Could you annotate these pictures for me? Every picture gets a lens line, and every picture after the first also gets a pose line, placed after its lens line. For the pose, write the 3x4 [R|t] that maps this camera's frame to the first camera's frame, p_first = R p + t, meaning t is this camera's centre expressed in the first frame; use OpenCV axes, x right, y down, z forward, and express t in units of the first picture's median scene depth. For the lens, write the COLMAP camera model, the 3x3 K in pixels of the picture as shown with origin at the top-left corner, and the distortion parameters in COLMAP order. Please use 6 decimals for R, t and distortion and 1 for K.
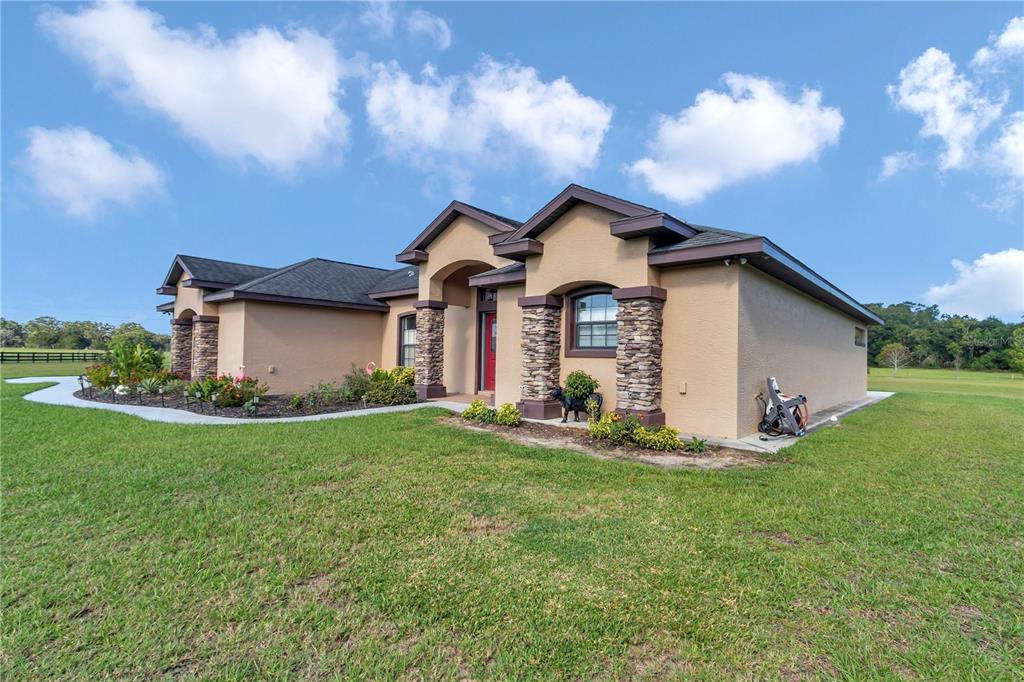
lens RADIAL K [[472.4, 0, 507.0], [0, 472.4, 357.3], [0, 0, 1]] dist [0.007800, -0.002406]
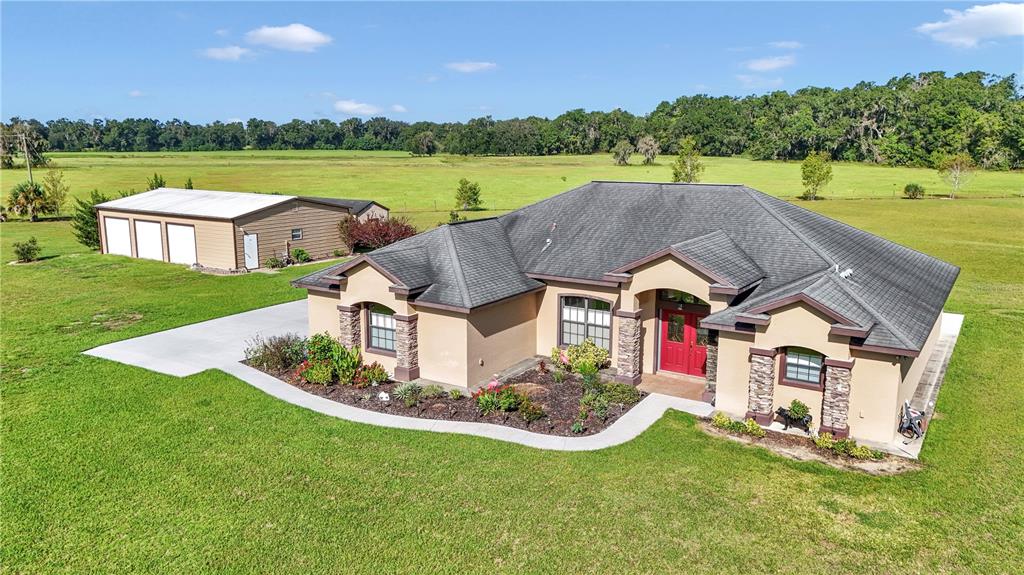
lens RADIAL K [[749.9, 0, 506.8], [0, 749.9, 286.6], [0, 0, 1]] dist [0.056673, -0.043615]
pose [[0.986551, -0.047172, 0.156499, -0.796582], [0.016142, 0.980887, 0.193906, -0.571215], [-0.162655, -0.188772, 0.968457, -0.842103]]
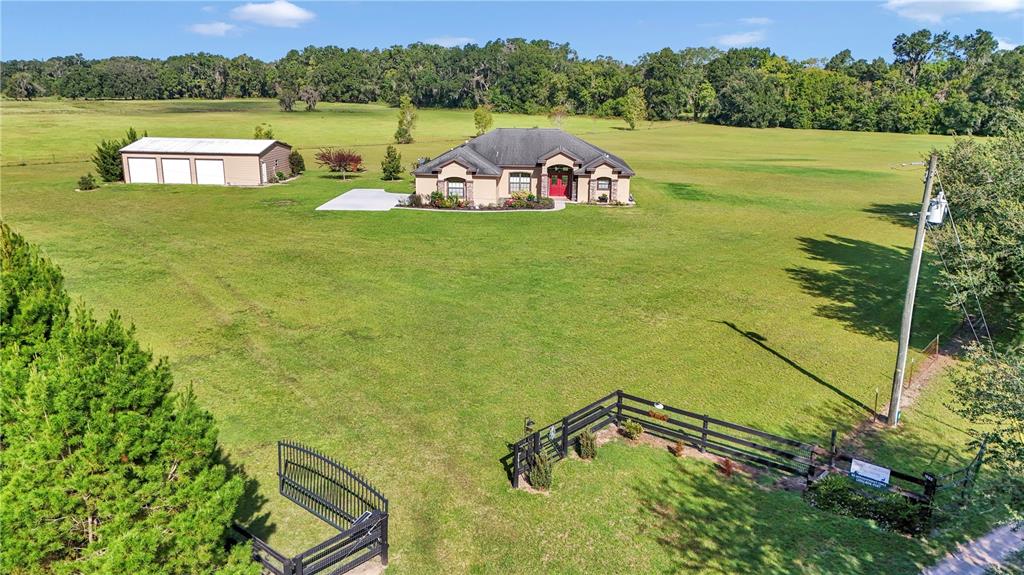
lens RADIAL K [[749.9, 0, 502.3], [0, 749.9, 290.5], [0, 0, 1]] dist [0.056673, -0.043615]
pose [[0.778282, -0.174028, 0.603316, -4.046020], [0.002770, 0.961768, 0.273851, -0.833661], [-0.627908, -0.211462, 0.749009, -3.278371]]
